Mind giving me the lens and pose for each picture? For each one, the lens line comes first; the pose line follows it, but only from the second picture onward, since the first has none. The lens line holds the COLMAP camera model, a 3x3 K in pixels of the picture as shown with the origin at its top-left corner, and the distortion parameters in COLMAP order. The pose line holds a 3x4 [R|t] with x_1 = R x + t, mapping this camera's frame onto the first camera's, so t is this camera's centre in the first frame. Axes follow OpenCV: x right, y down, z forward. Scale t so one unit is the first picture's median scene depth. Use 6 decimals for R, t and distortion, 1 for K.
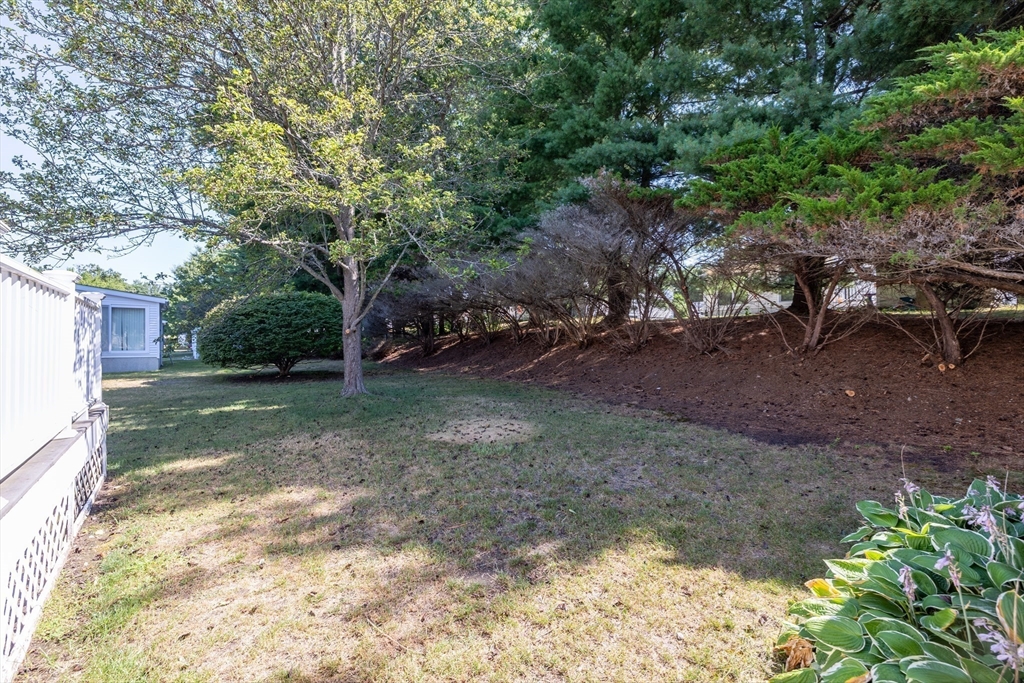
lens RADIAL K [[431.2, 0, 505.0], [0, 431.2, 337.3], [0, 0, 1]] dist [-0.001052, 0.000127]
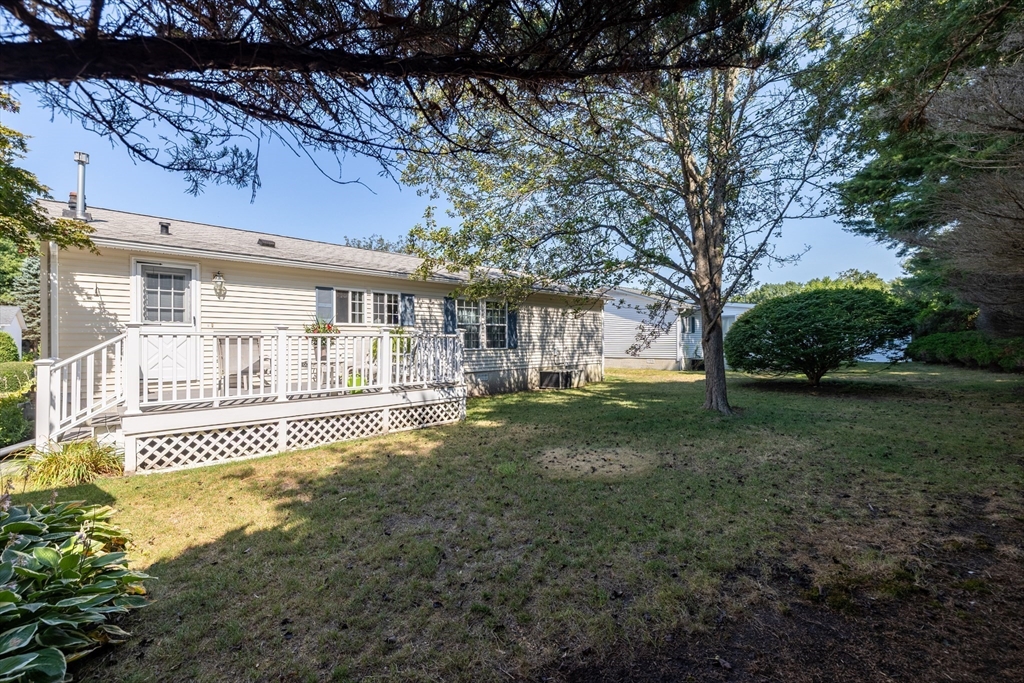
lens RADIAL K [[431.2, 0, 507.2], [0, 431.2, 339.3], [0, 0, 1]] dist [-0.001052, 0.000127]
pose [[0.099905, 0.001320, -0.994996, 0.584338], [0.006547, 0.999977, 0.001985, -0.022858], [0.994975, -0.006713, 0.099894, 0.545000]]
